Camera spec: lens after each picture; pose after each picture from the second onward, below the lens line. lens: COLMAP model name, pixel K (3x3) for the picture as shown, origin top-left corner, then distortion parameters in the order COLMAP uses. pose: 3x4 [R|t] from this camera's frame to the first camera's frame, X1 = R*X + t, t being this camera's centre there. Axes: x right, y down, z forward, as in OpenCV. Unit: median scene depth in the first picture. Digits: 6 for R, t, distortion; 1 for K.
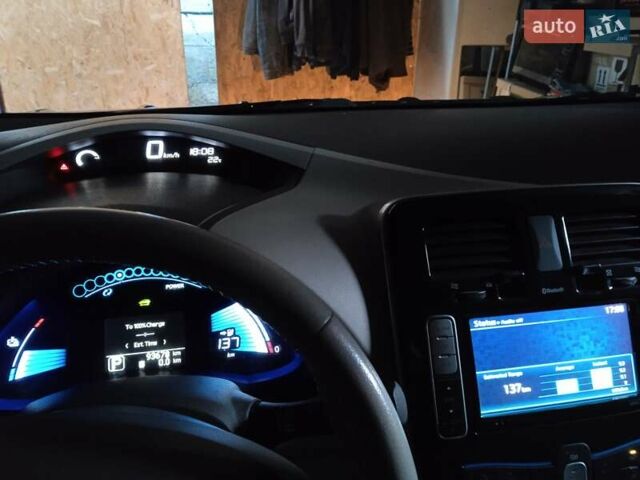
lens RADIAL K [[538.8, 0, 330.0], [0, 538.8, 228.9], [0, 0, 1]] dist [0.099165, -0.157979]
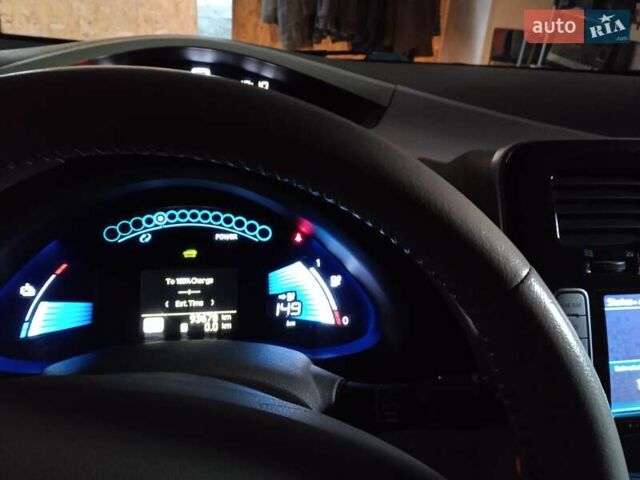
lens RADIAL K [[537.9, 0, 320.0], [0, 537.9, 240.0], [0, 0, 1]] dist [0.098664, -0.161661]
pose [[0.998120, 0.061166, 0.003959, -0.150165], [-0.061254, 0.997722, 0.028258, 0.080184], [-0.002222, -0.028447, 0.999593, 0.187745]]
